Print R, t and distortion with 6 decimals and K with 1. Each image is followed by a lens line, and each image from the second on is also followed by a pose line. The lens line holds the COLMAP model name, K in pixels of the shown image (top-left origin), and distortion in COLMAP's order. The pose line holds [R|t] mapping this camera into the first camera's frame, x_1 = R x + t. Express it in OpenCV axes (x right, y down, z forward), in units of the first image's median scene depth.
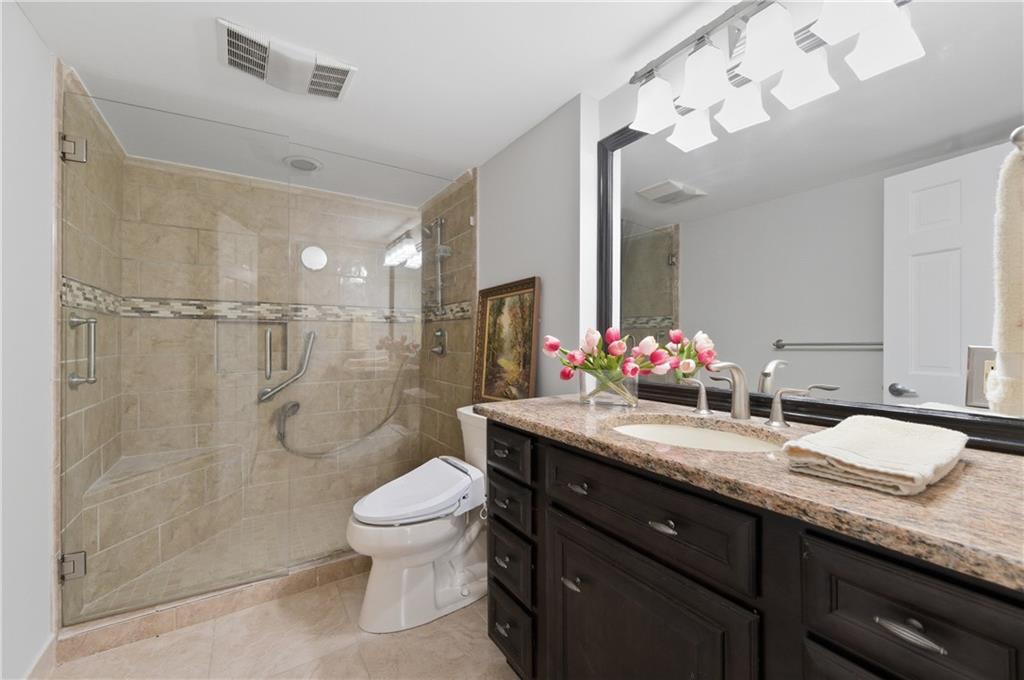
lens RADIAL K [[406.3, 0, 513.4], [0, 406.3, 337.9], [0, 0, 1]] dist [0.004421, 0.000195]
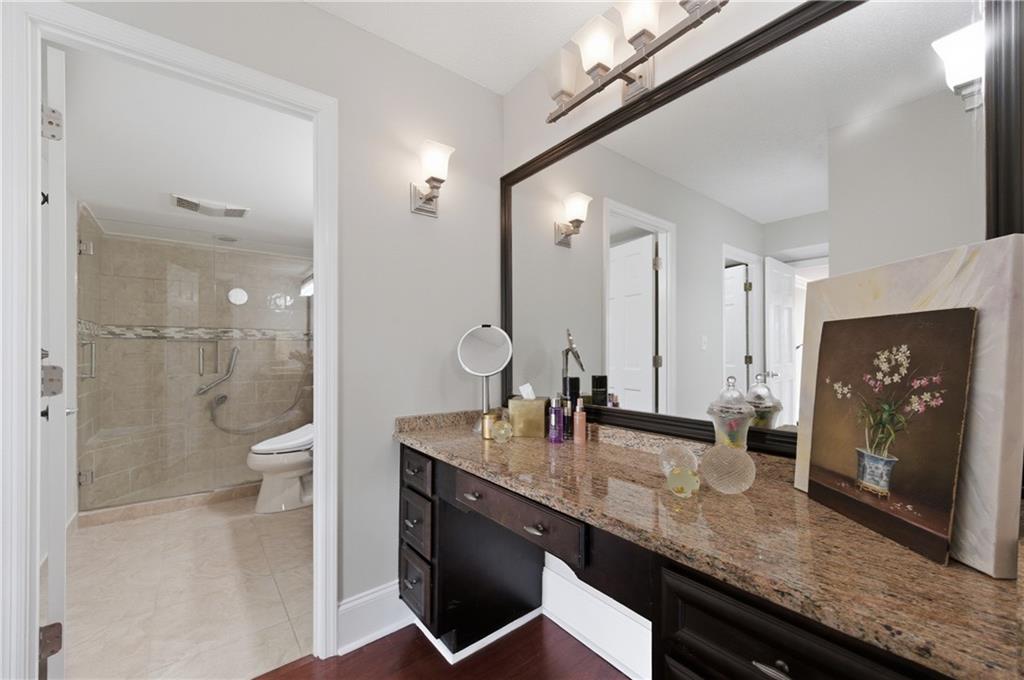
lens RADIAL K [[406.3, 0, 511.8], [0, 406.3, 349.2], [0, 0, 1]] dist [0.004421, 0.000195]
pose [[0.996102, -0.001412, 0.088192, 0.408429], [0.001549, 0.999998, -0.001488, -0.004949], [-0.088190, 0.001619, 0.996102, -0.613438]]
